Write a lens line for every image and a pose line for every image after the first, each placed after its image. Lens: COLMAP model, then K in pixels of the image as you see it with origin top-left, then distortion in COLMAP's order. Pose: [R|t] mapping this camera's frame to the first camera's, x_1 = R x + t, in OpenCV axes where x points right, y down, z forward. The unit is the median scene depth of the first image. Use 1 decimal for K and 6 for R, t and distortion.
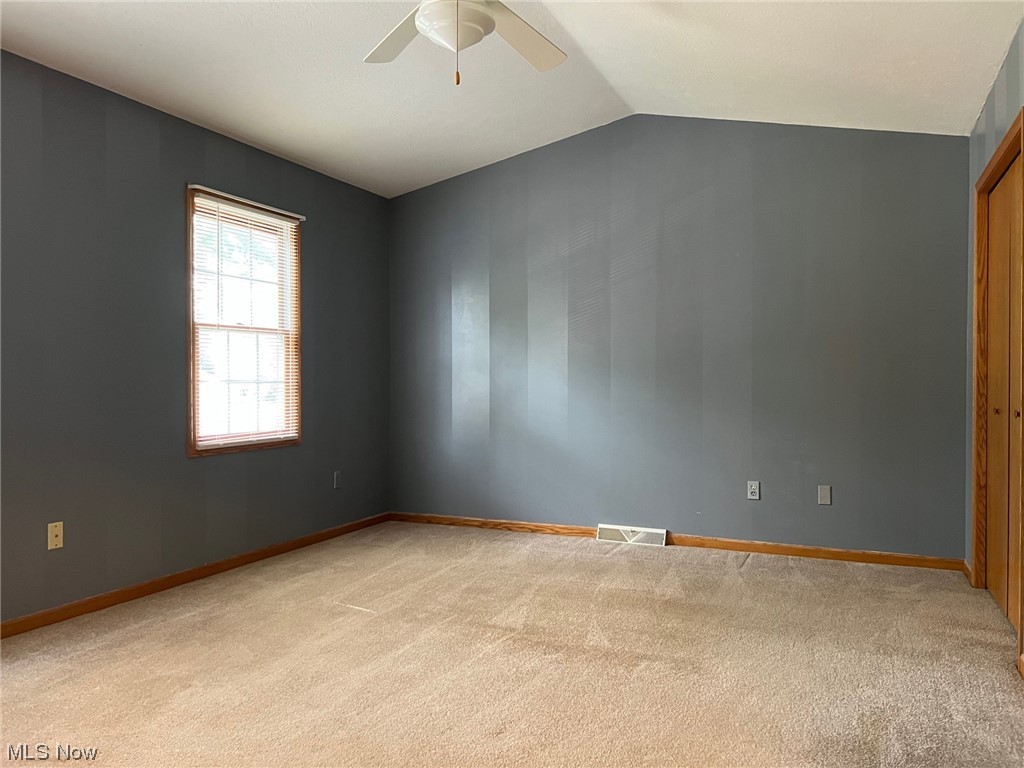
lens RADIAL K [[771.2, 0, 510.1], [0, 771.2, 379.2], [0, 0, 1]] dist [0.044093, -0.050806]
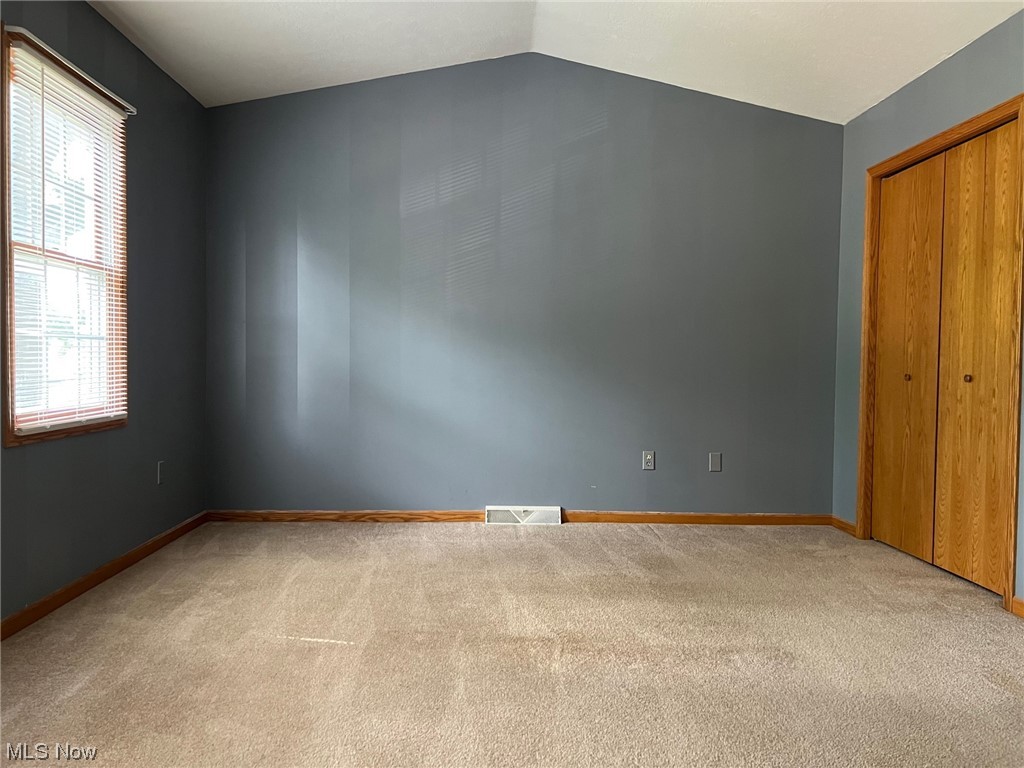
lens RADIAL K [[771.2, 0, 511.7], [0, 771.2, 381.8], [0, 0, 1]] dist [0.044093, -0.050806]
pose [[0.902416, -0.000314, 0.430865, -0.304525], [-0.012461, 0.999562, 0.026828, 0.022317], [-0.430685, -0.029579, 0.902018, 0.223426]]
